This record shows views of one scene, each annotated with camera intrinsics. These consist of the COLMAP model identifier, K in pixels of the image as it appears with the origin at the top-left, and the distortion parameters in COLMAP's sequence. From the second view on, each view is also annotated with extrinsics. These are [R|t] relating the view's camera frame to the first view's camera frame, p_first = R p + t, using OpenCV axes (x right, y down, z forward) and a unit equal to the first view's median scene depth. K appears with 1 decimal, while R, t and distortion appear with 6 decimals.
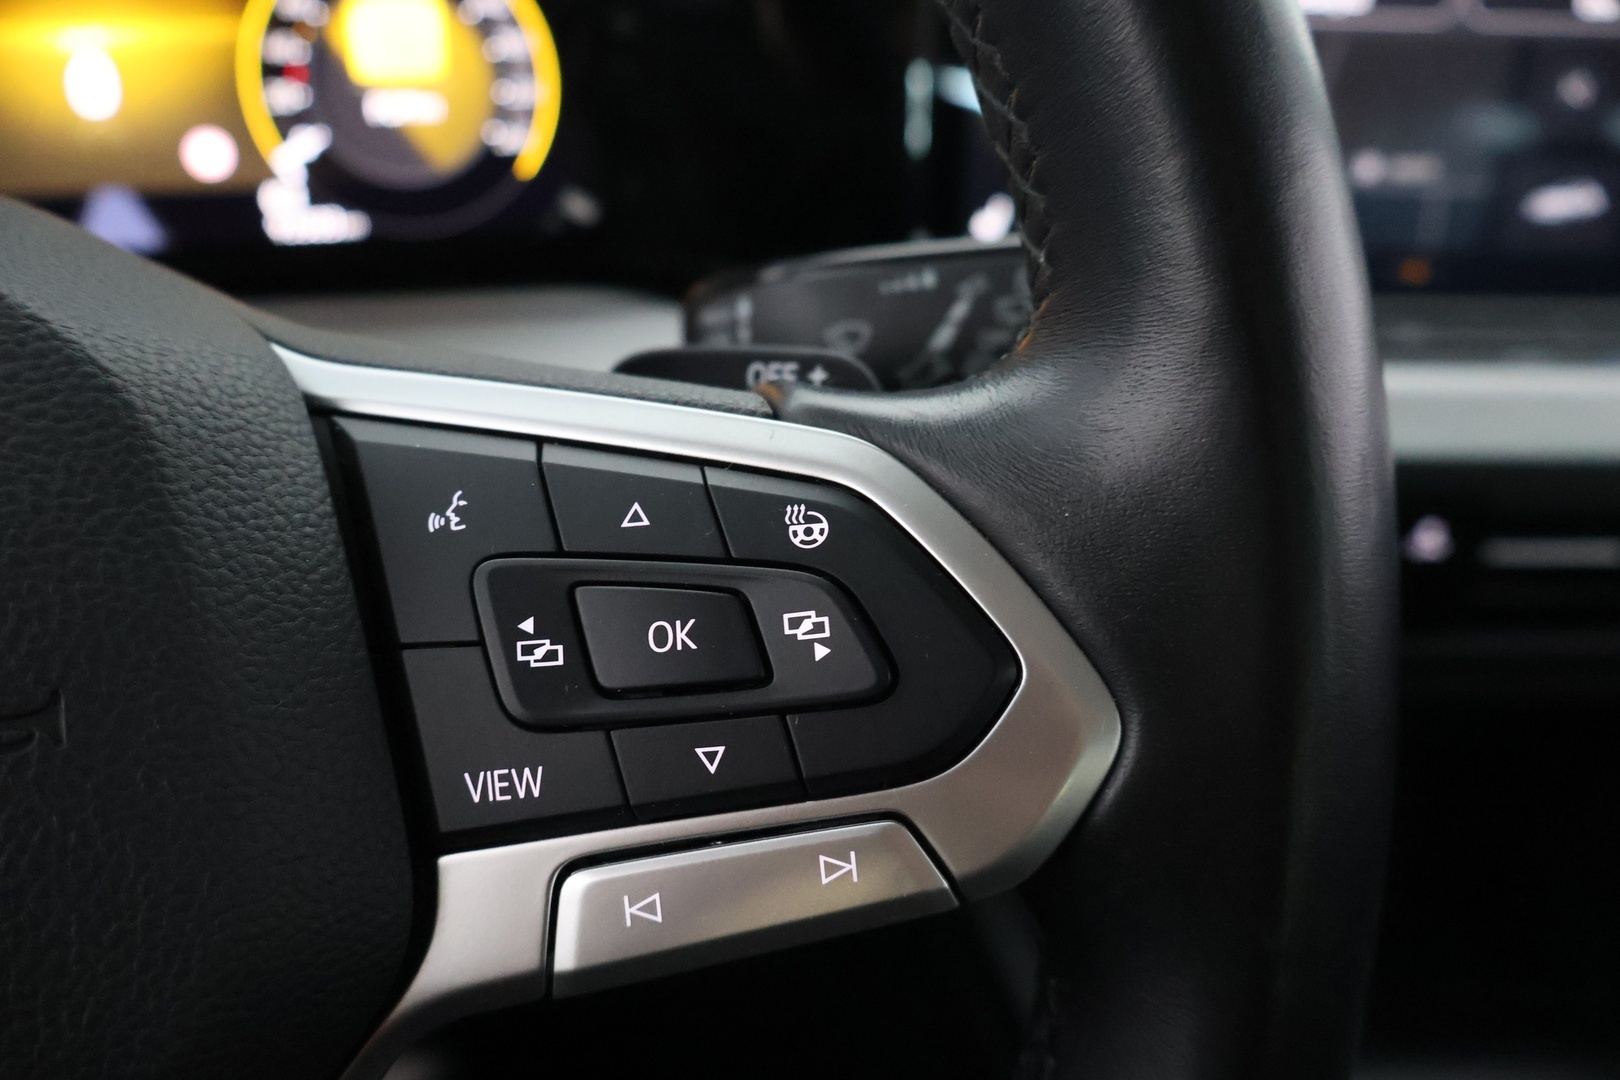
lens RADIAL K [[1339.4, 0, 810.8], [0, 1339.4, 540.1], [0, 0, 1]] dist [-0.001222, 0.000935]
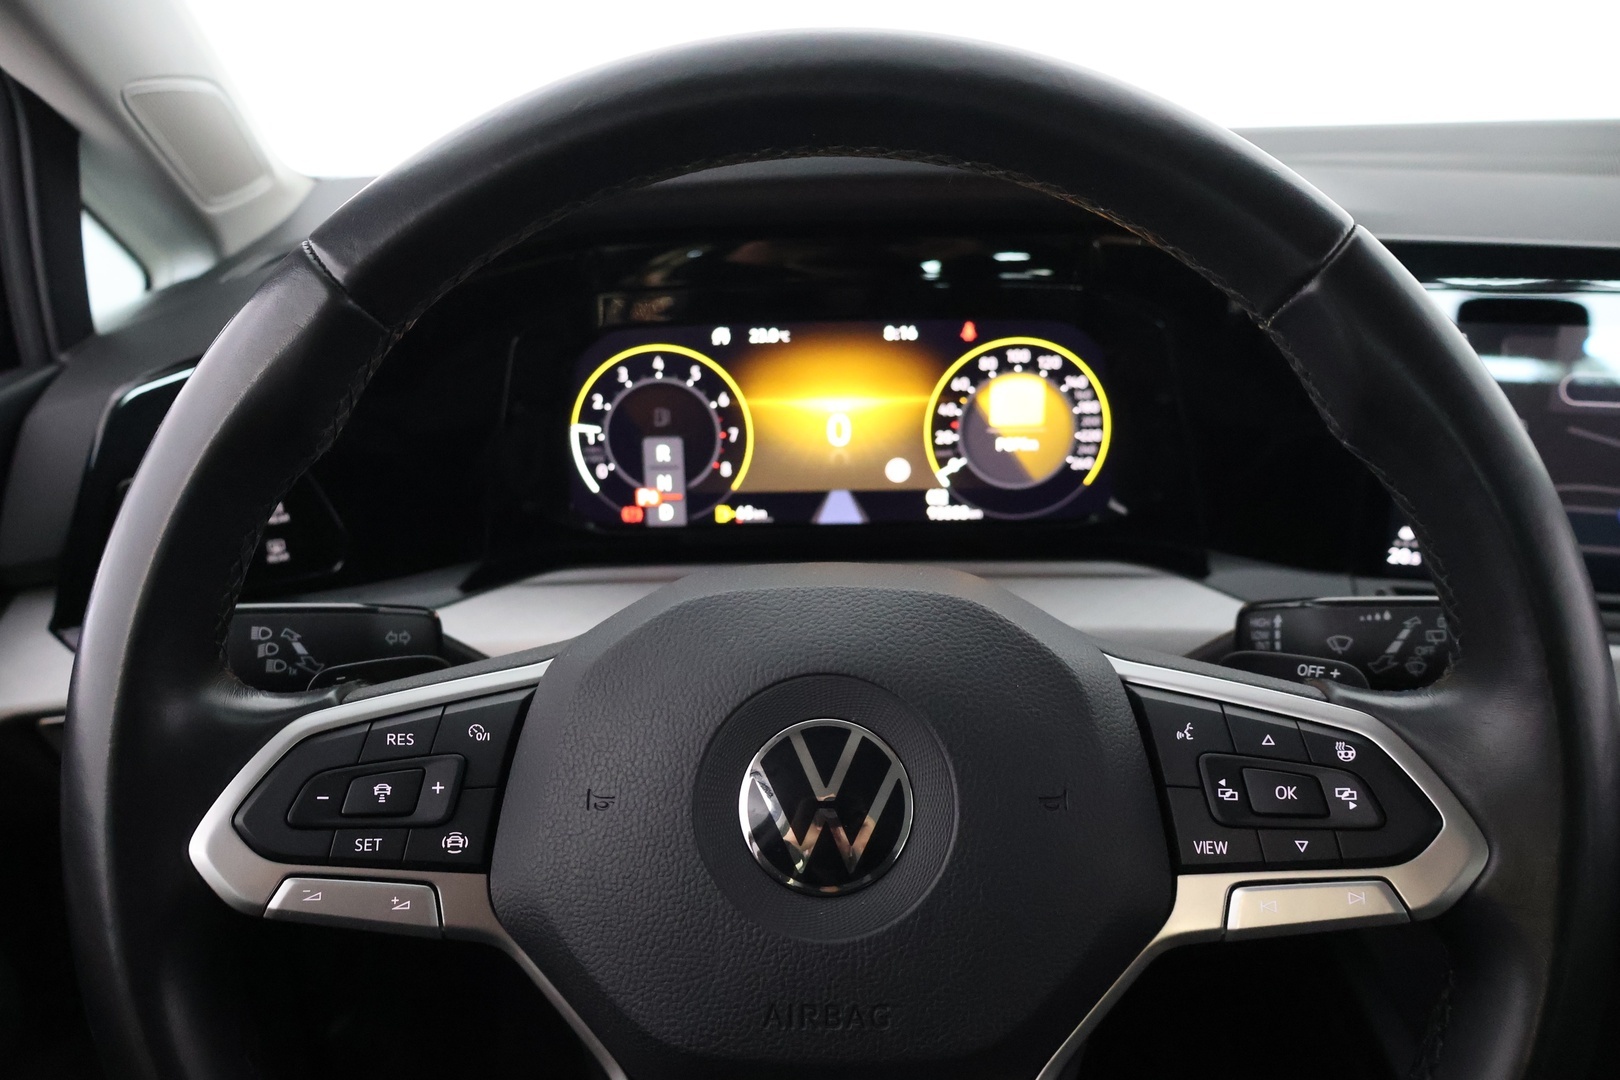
lens RADIAL K [[1339.4, 0, 807.8], [0, 1339.4, 540.1], [0, 0, 1]] dist [-0.001222, 0.000935]
pose [[0.964249, 0.051649, -0.259914, -0.320975], [-0.081273, 0.991193, -0.104550, -0.055681], [0.252225, 0.121936, 0.959955, -1.540933]]
